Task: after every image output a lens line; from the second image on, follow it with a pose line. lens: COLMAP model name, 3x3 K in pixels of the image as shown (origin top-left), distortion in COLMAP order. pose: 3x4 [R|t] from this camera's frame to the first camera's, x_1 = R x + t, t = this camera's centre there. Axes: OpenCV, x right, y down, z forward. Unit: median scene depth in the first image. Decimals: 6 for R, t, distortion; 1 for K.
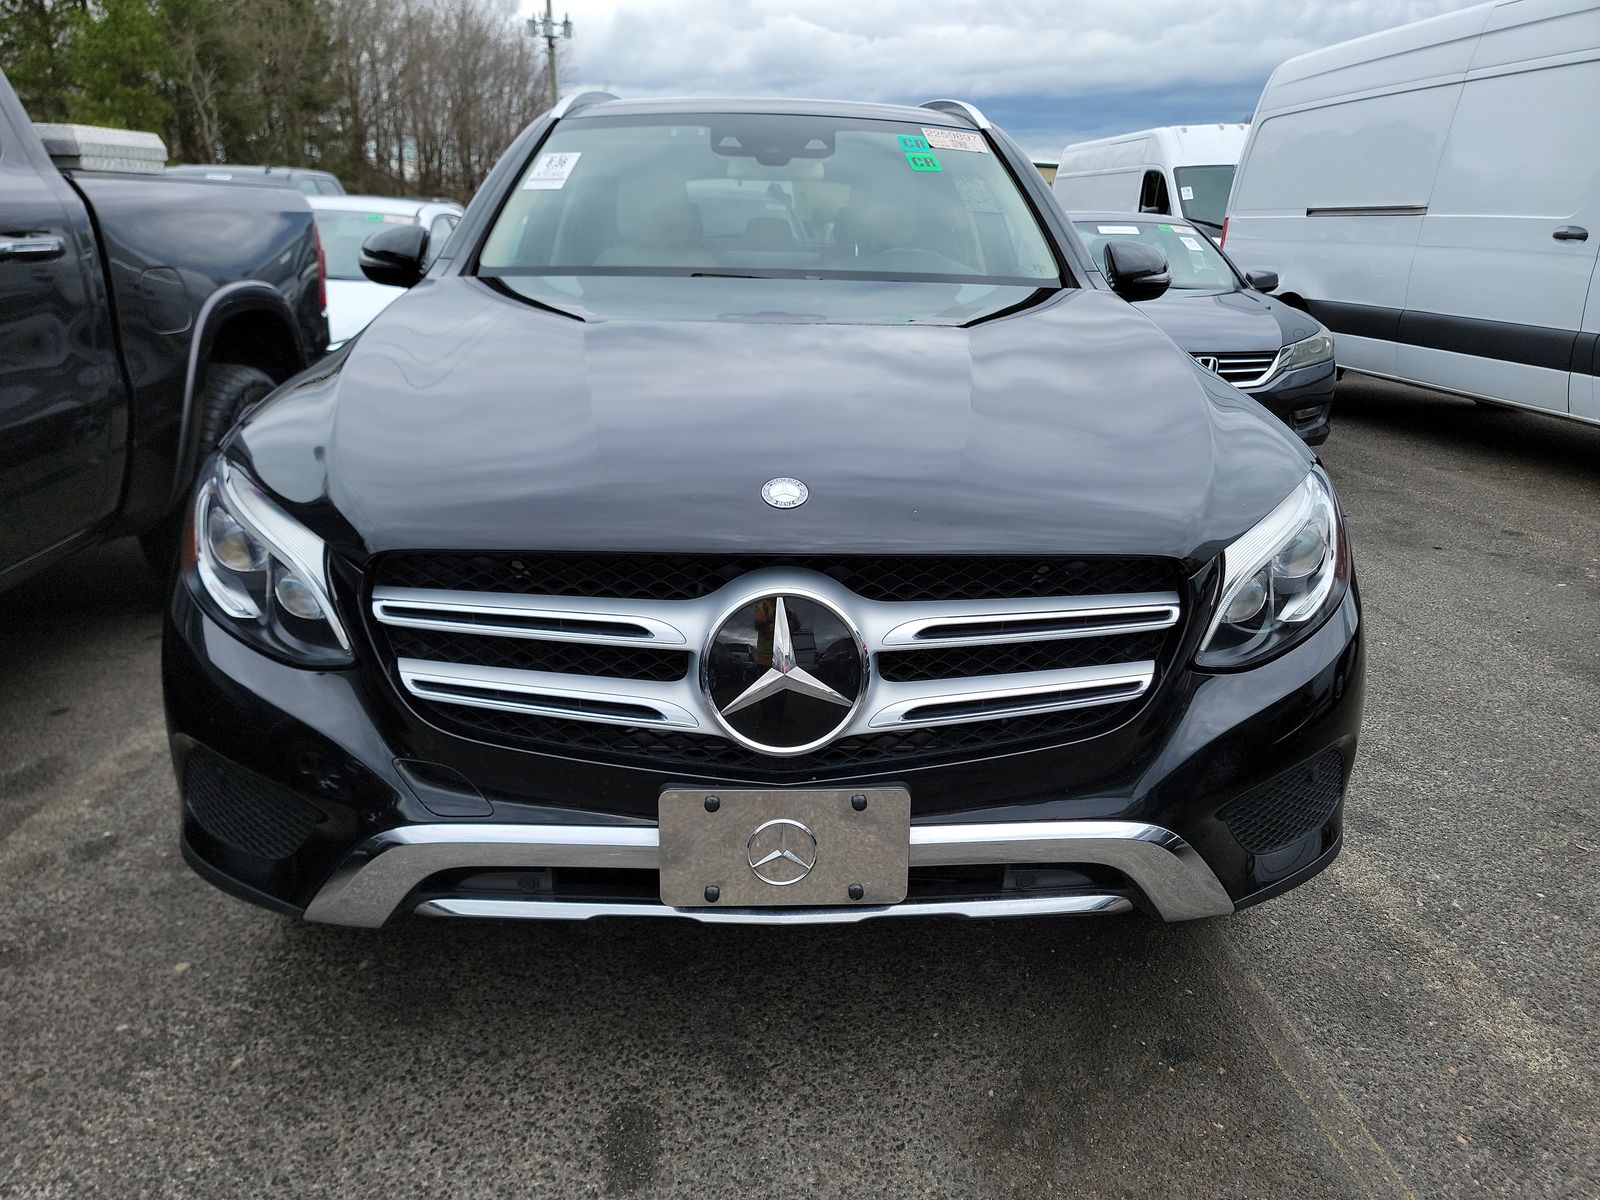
lens RADIAL K [[1123.6, 0, 807.4], [0, 1123.6, 612.1], [0, 0, 1]] dist [0.050943, -0.038297]
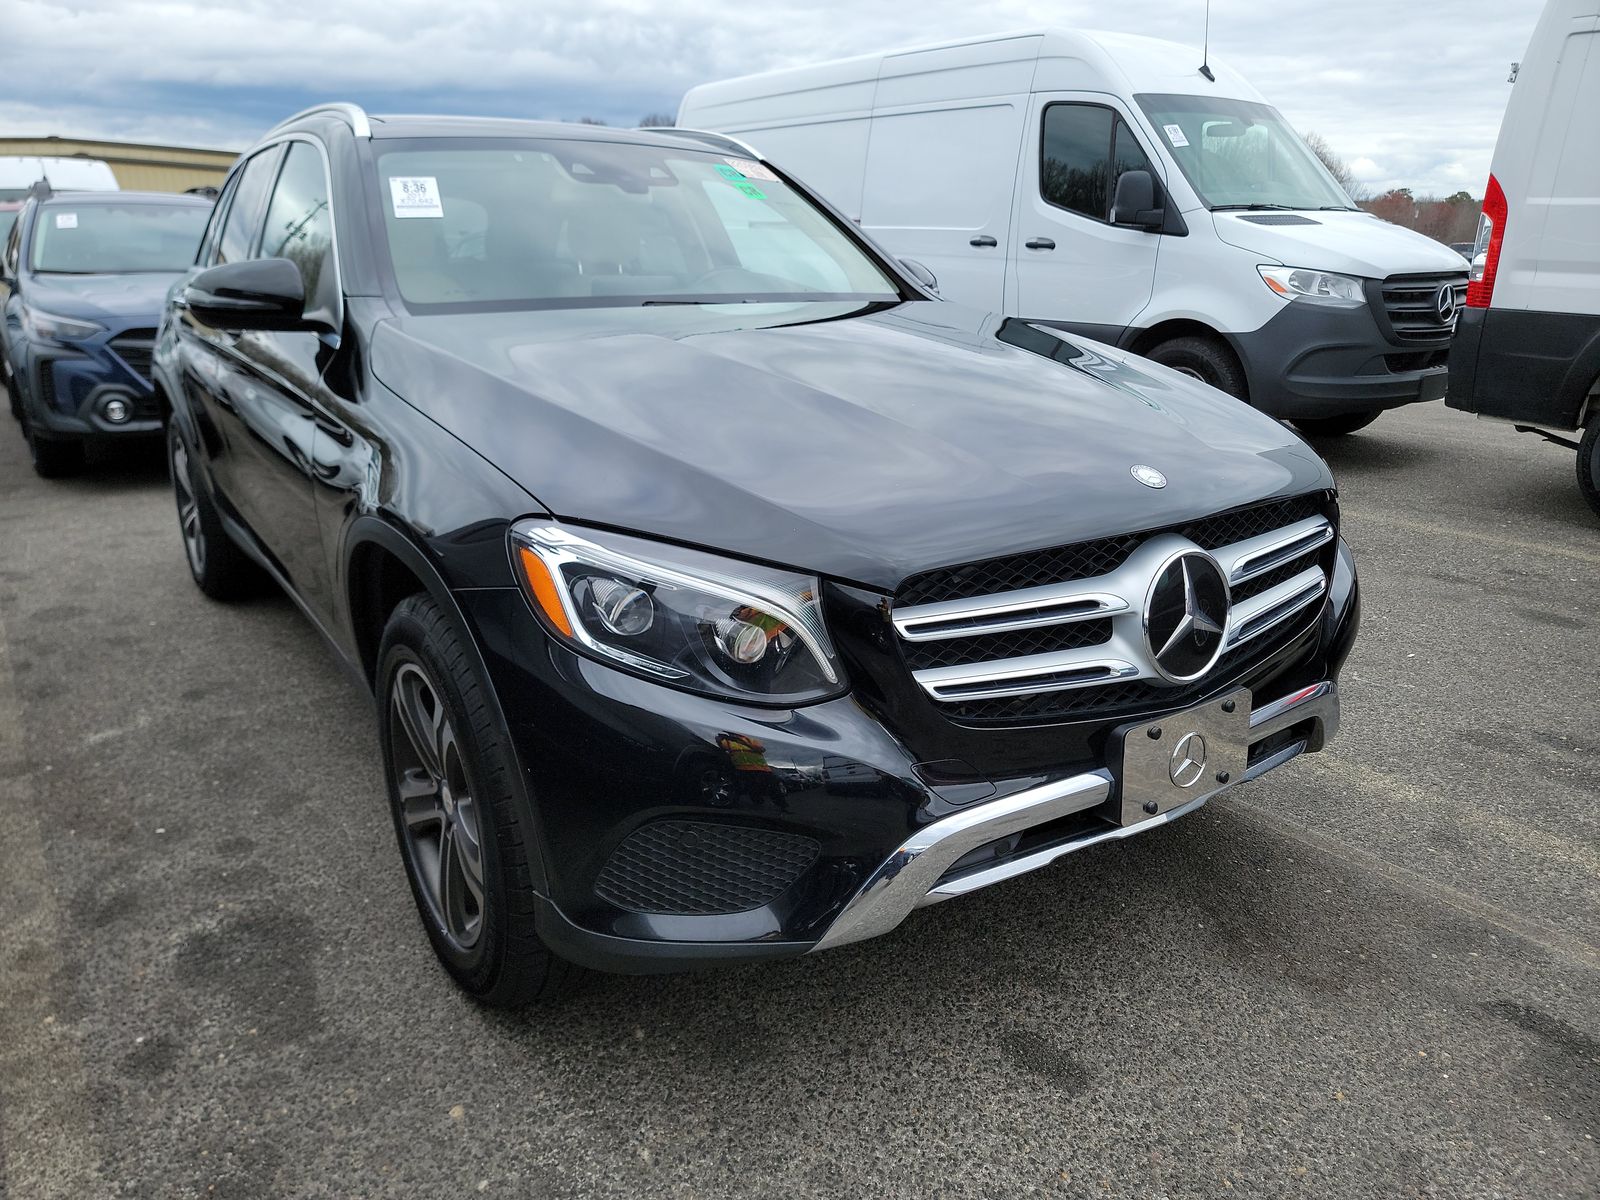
lens RADIAL K [[1123.6, 0, 806.0], [0, 1123.6, 597.4], [0, 0, 1]] dist [0.050943, -0.038297]
pose [[0.841752, -0.175649, 0.510492, -0.928309], [0.182139, 0.982548, 0.037743, -0.084088], [-0.508212, 0.061210, 0.859054, 0.111498]]
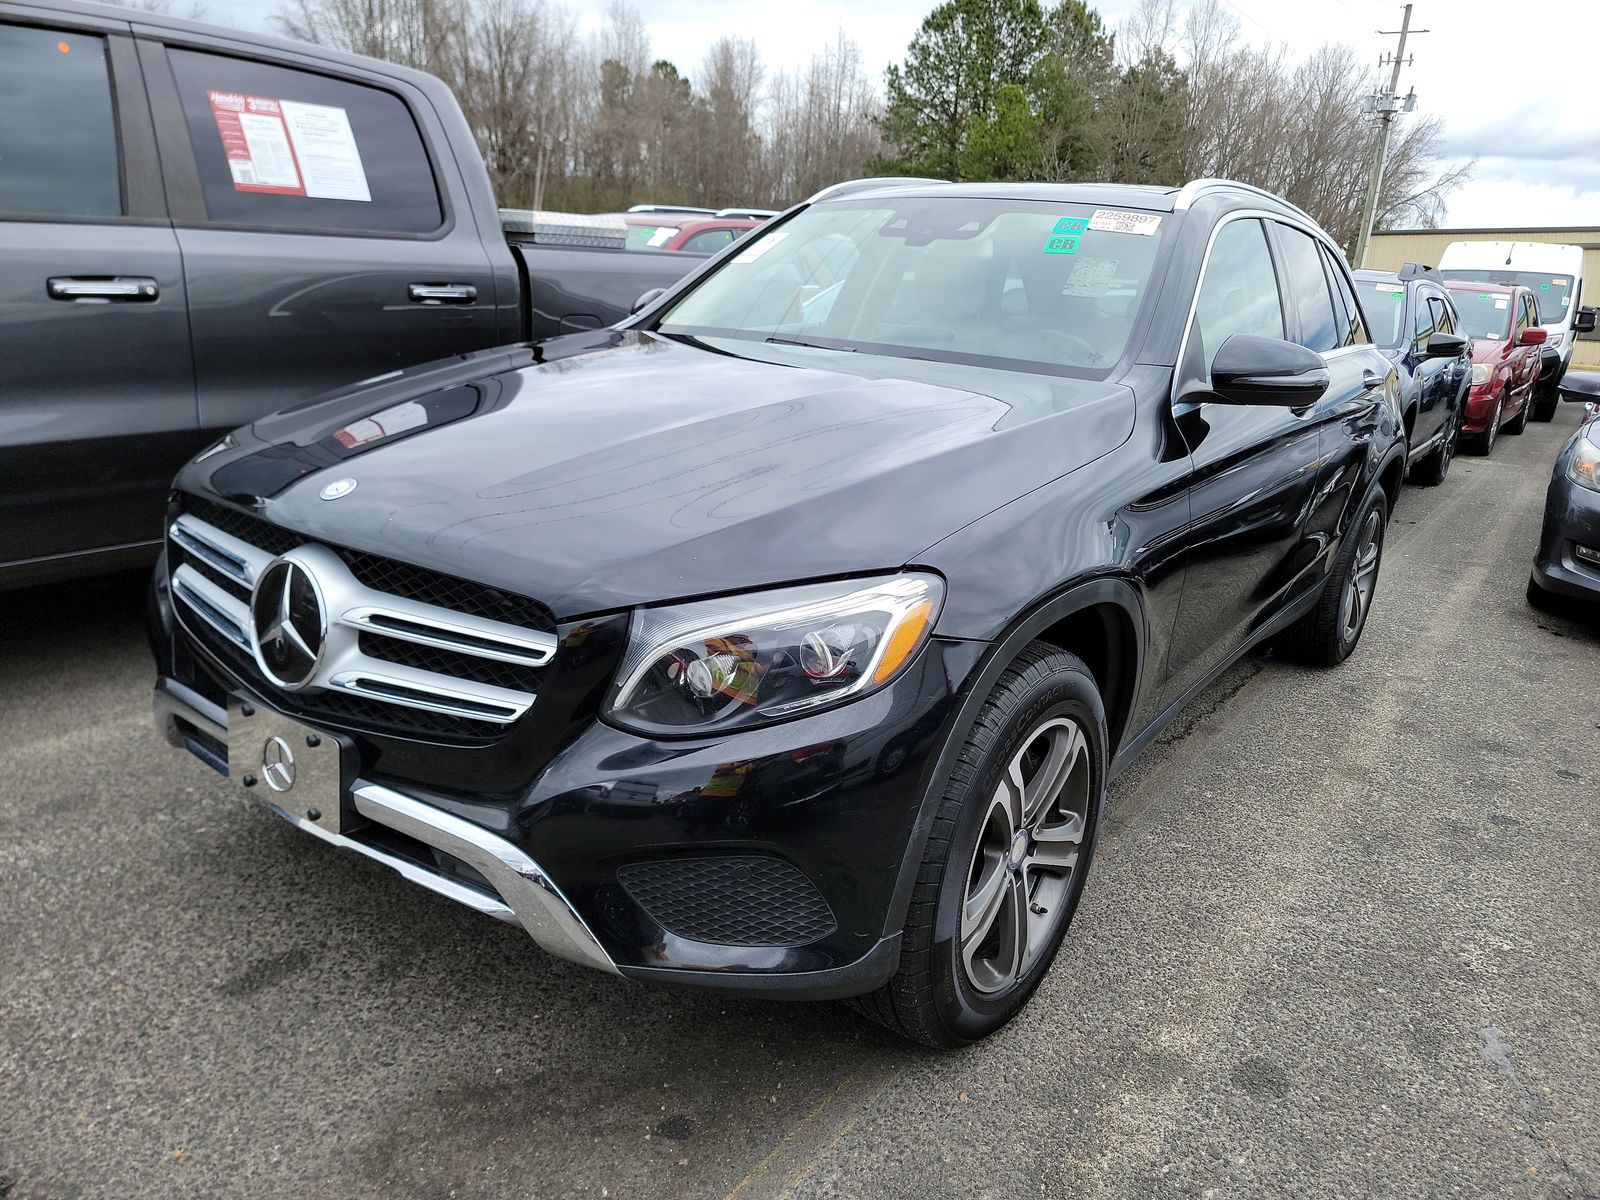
lens RADIAL K [[1123.6, 0, 813.2], [0, 1123.6, 610.5], [0, 0, 1]] dist [0.050943, -0.038297]
pose [[0.787723, 0.204040, -0.581258, 1.088794], [-0.239576, 0.970744, 0.016088, -0.113122], [0.567535, 0.126583, 0.813560, 0.255821]]
